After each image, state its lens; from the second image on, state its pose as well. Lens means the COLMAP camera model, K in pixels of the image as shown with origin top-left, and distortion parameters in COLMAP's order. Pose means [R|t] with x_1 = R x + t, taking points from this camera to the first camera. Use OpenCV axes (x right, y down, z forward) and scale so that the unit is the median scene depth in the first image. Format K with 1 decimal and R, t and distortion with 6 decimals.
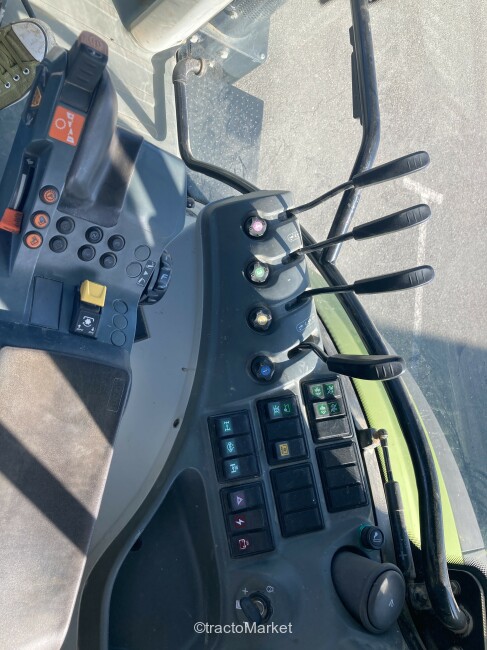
lens RADIAL K [[535.5, 0, 242.3], [0, 535.5, 326.9], [0, 0, 1]] dist [0.021082, -0.013854]
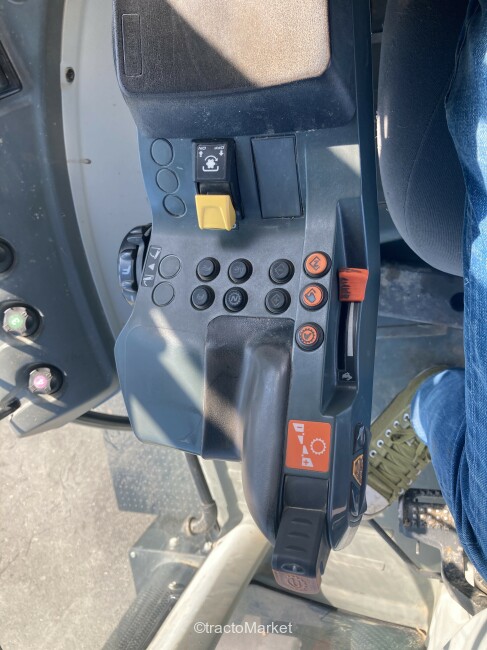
lens RADIAL K [[535.5, 0, 241.5], [0, 535.5, 326.0], [0, 0, 1]] dist [0.021082, -0.013854]
pose [[-0.937181, 0.274488, -0.215285, -0.131825], [-0.242845, -0.956400, -0.162250, -0.097368], [-0.250434, -0.099777, 0.962978, 0.359649]]
